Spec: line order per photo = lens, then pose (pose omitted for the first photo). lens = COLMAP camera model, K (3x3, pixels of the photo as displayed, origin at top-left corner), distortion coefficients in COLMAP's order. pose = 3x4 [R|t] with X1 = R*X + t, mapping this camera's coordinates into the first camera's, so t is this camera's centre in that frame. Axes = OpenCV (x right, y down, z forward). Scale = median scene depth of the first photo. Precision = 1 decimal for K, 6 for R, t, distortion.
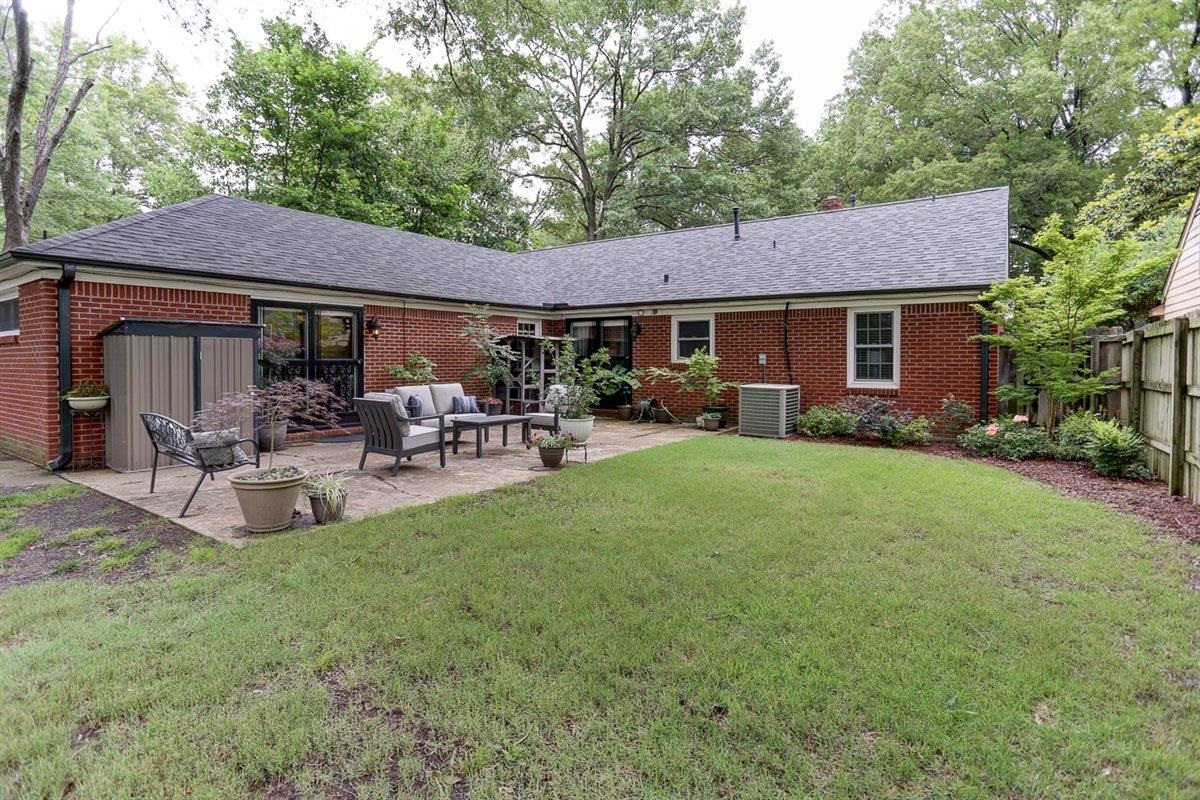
lens RADIAL K [[596.1, 0, 601.7], [0, 596.1, 391.6], [0, 0, 1]] dist [-0.030605, 0.011652]
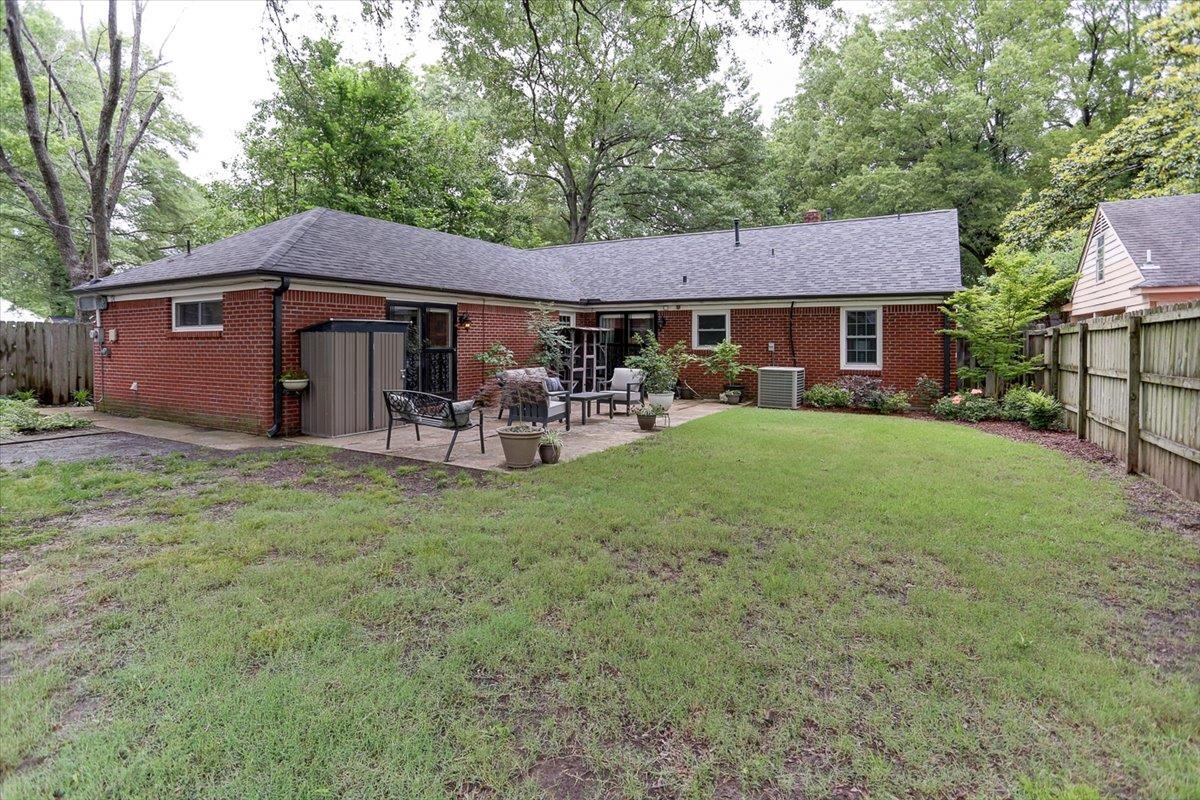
lens RADIAL K [[585.7, 0, 597.0], [0, 585.7, 368.9], [0, 0, 1]] dist [-0.026228, 0.001103]
pose [[0.997134, -0.004247, 0.075541, -0.186010], [0.004876, 0.999955, -0.008153, -0.000278], [-0.075503, 0.008498, 0.997109, -0.191253]]
